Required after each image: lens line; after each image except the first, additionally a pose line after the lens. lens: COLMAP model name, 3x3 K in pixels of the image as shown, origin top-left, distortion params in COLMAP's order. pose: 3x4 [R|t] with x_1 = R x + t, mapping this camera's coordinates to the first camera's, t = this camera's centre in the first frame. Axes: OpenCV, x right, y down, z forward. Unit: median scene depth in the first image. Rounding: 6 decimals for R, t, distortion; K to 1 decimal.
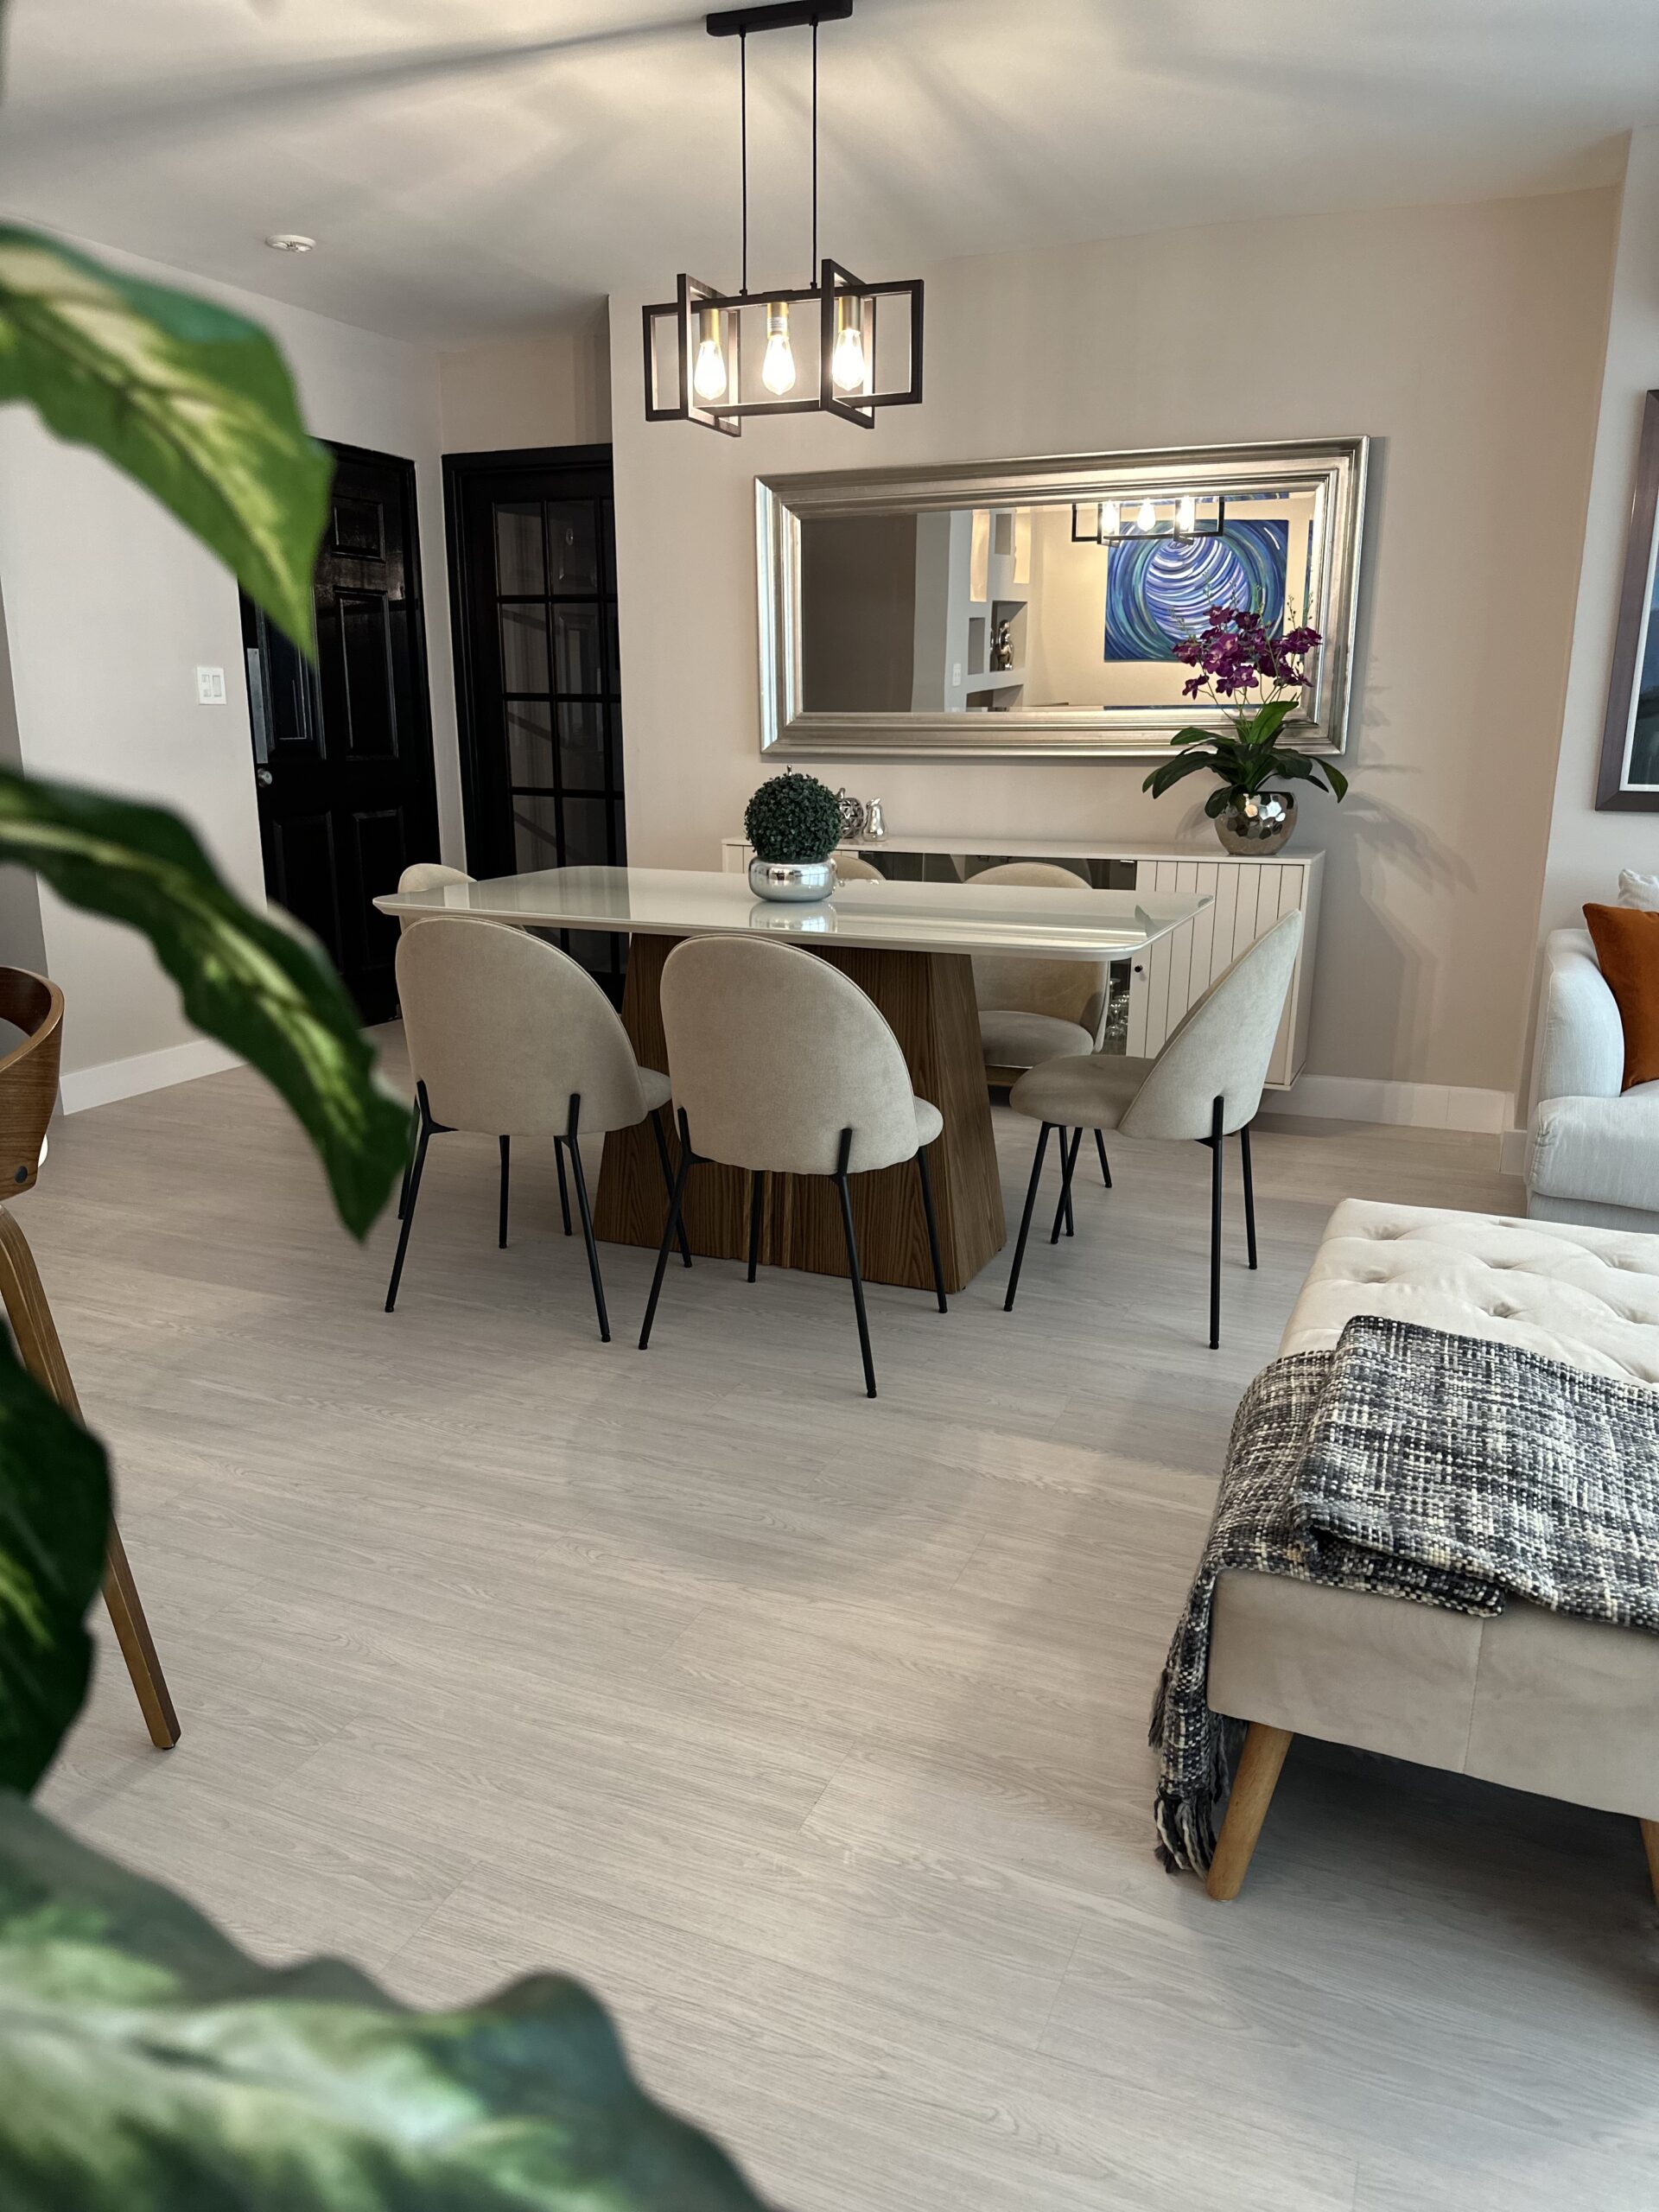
lens RADIAL K [[1582.7, 0, 829.5], [0, 1582.7, 1106.0], [0, 0, 1]] dist [-0.001395, -0.000846]
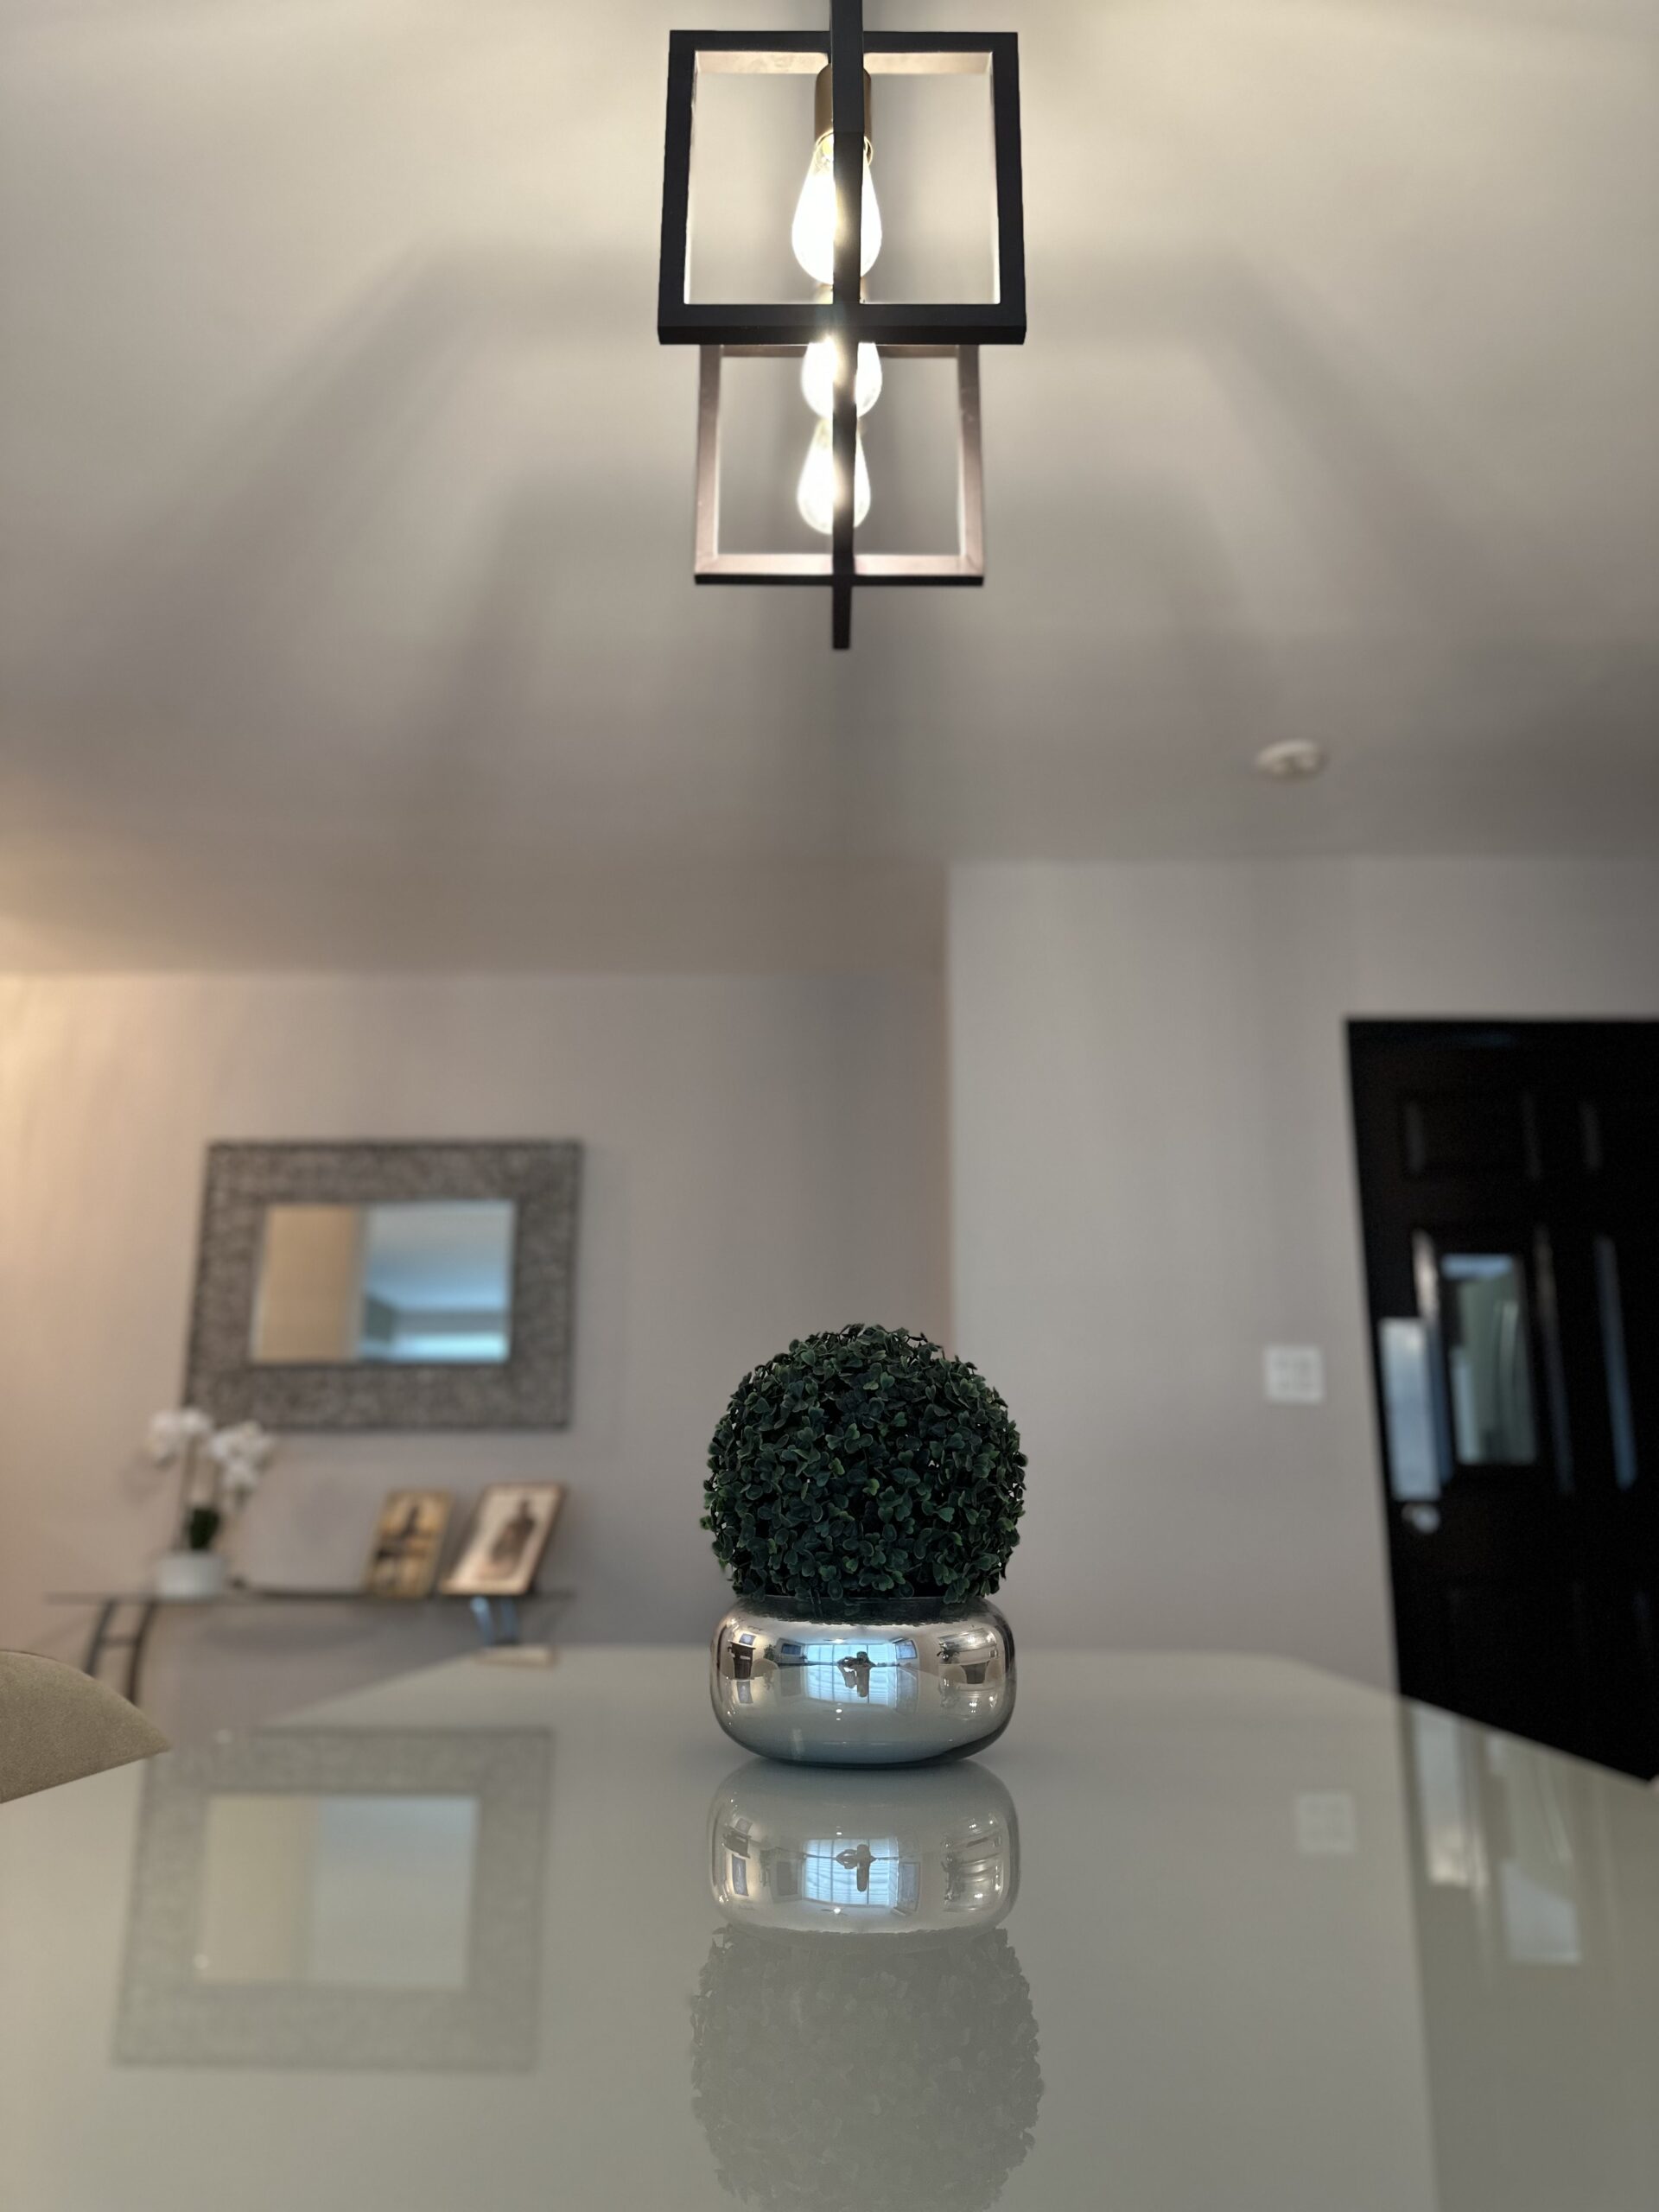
lens RADIAL K [[1582.7, 0, 829.5], [0, 1582.7, 1106.0], [0, 0, 1]] dist [-0.001395, -0.000846]
pose [[0.399150, -0.230213, -0.887514, 0.189448], [-0.230140, 0.911823, -0.340022, -0.103735], [0.887533, 0.339972, 0.310973, 0.643714]]
